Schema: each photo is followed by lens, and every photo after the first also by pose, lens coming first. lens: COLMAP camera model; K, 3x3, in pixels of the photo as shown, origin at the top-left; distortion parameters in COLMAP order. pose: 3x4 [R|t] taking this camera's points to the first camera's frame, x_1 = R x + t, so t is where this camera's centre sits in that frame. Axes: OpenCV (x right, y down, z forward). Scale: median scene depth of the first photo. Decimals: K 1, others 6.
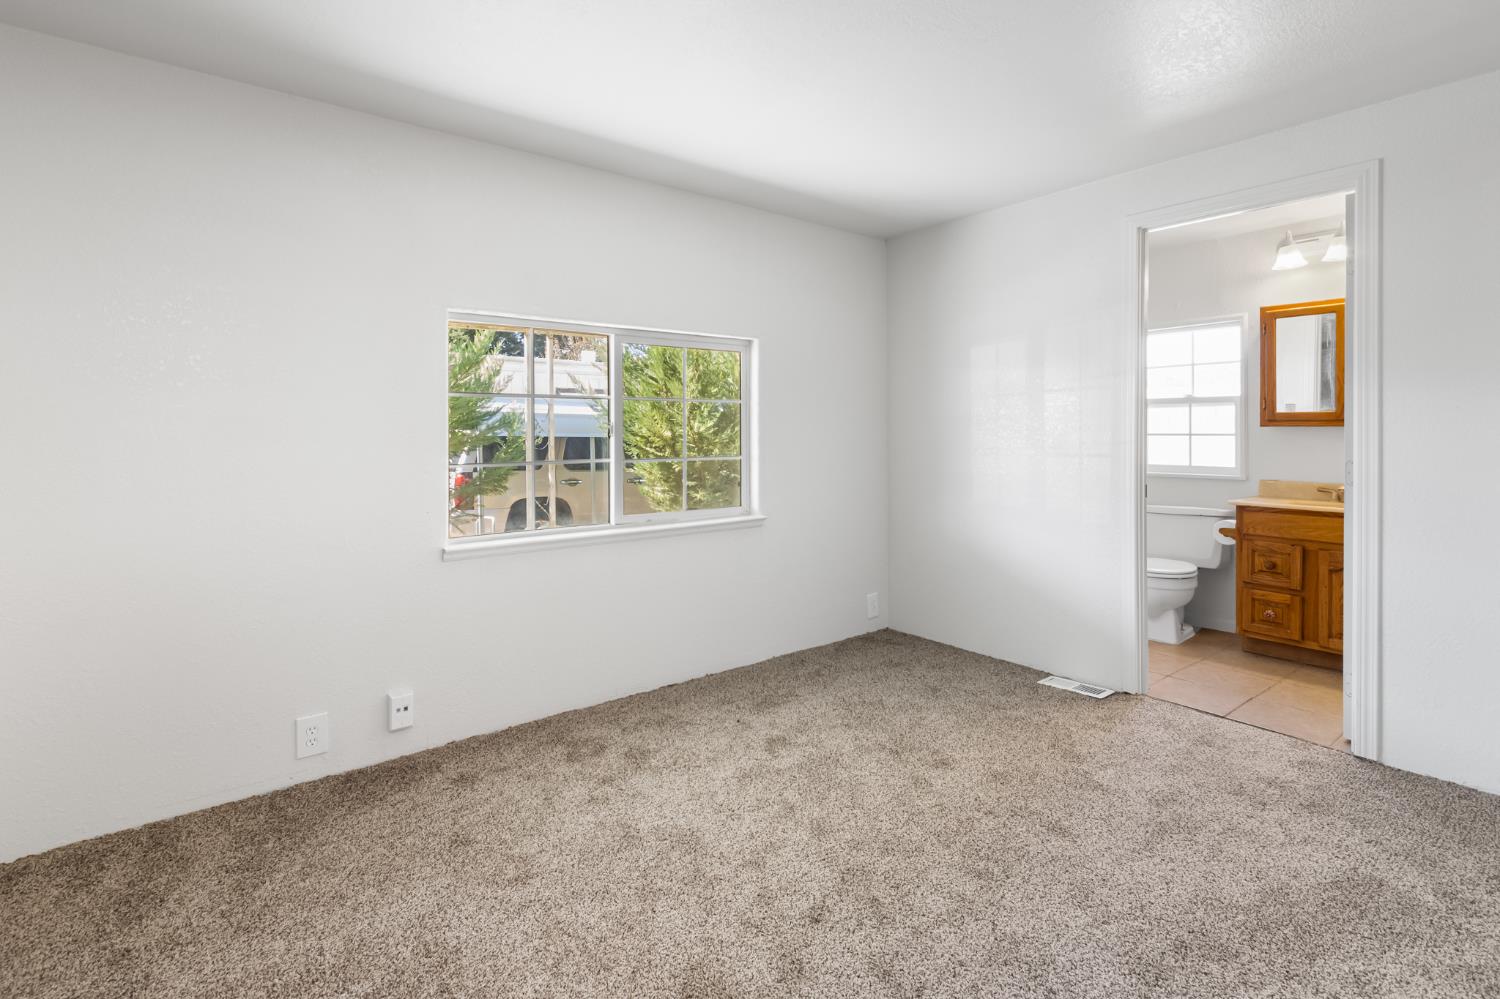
lens RADIAL K [[722.4, 0, 750.0], [0, 722.4, 499.5], [0, 0, 1]] dist [0.020332, 0.000486]
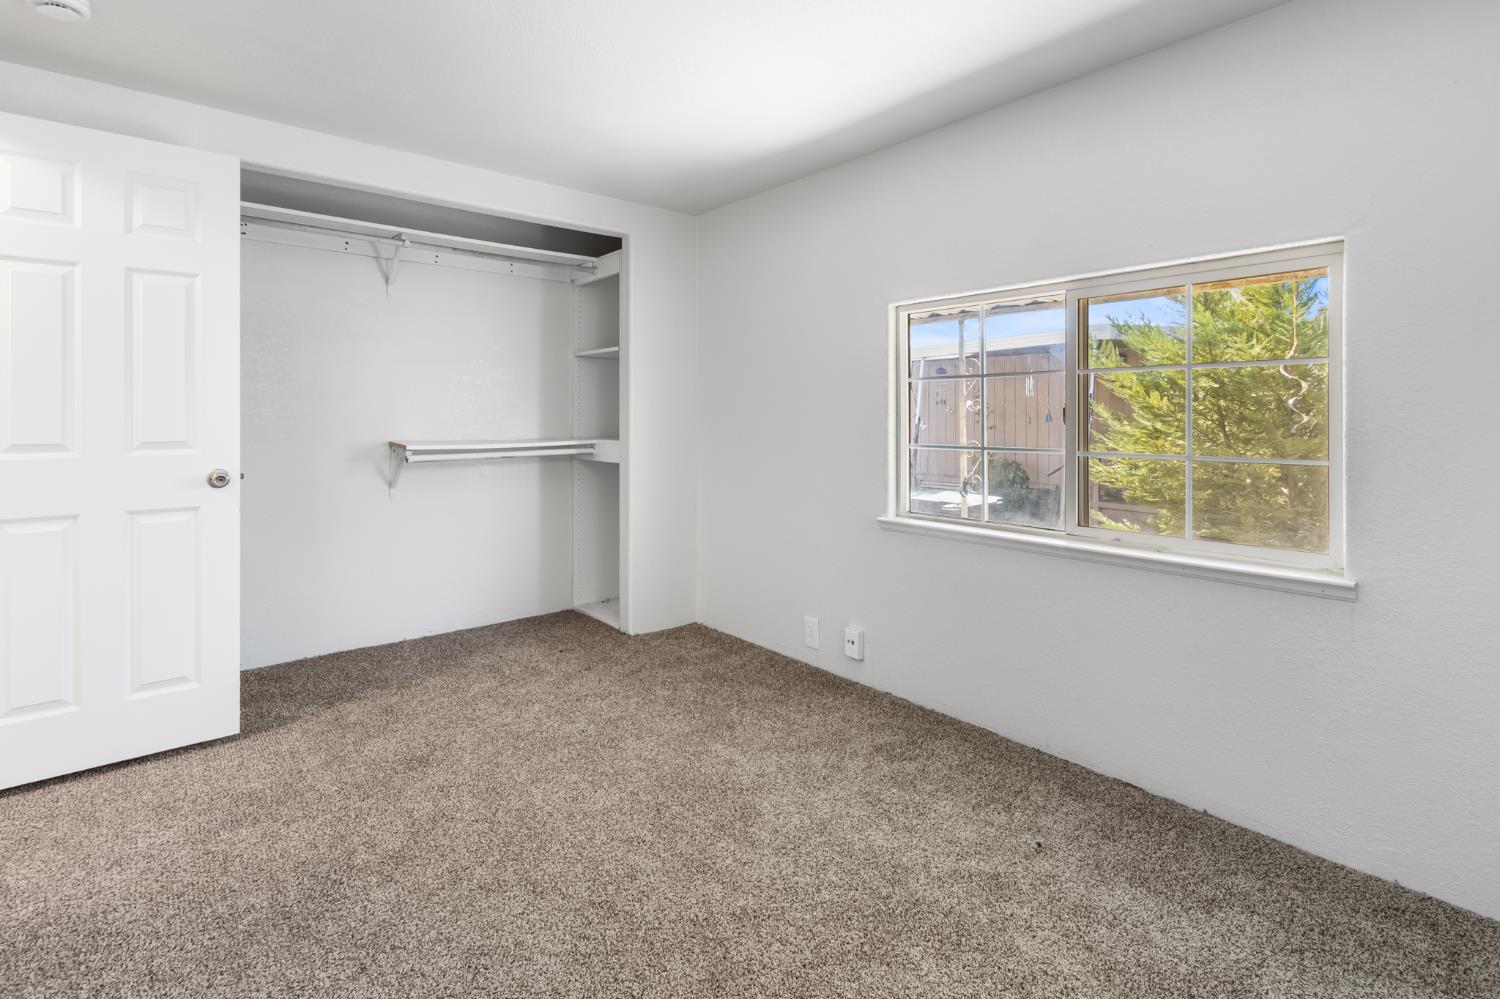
lens RADIAL K [[722.4, 0, 750.0], [0, 722.4, 499.5], [0, 0, 1]] dist [0.020332, 0.000486]
pose [[0.011674, 0.113389, -0.993482, 1.159570], [-0.096649, 0.989026, 0.111744, -0.110562], [0.995250, 0.094714, 0.022505, 1.301236]]
